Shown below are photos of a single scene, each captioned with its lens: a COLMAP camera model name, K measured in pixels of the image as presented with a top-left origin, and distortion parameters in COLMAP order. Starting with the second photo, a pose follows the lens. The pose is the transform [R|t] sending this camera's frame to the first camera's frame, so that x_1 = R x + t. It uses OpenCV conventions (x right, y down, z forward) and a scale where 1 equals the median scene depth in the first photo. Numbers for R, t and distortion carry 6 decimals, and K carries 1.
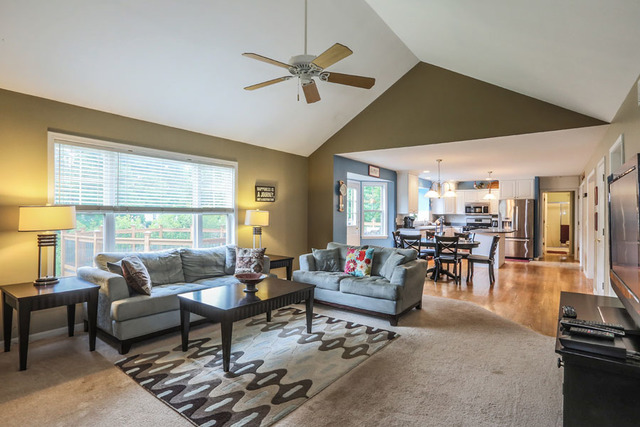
lens RADIAL K [[336.3, 0, 301.7], [0, 336.3, 215.3], [0, 0, 1]] dist [-0.037315, 0.000196]
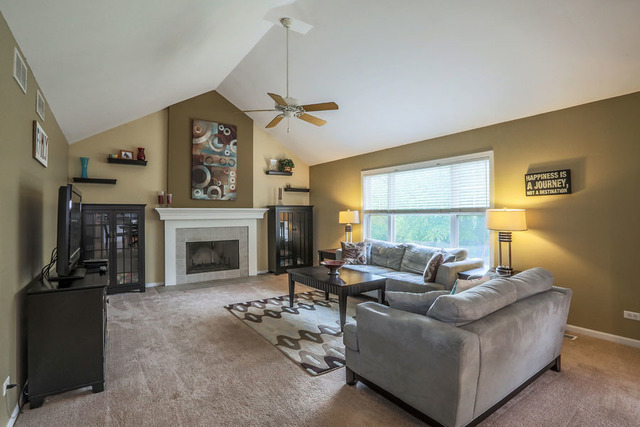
lens RADIAL K [[322.2, 0, 320.0], [0, 322.2, 213.5], [0, 0, 1]] dist [-0.041446, 0.000177]
pose [[-0.306530, -0.008157, -0.951826, 1.043043], [-0.002761, 0.999967, -0.007680, 0.000793], [0.951857, 0.000274, -0.306542, 1.322083]]
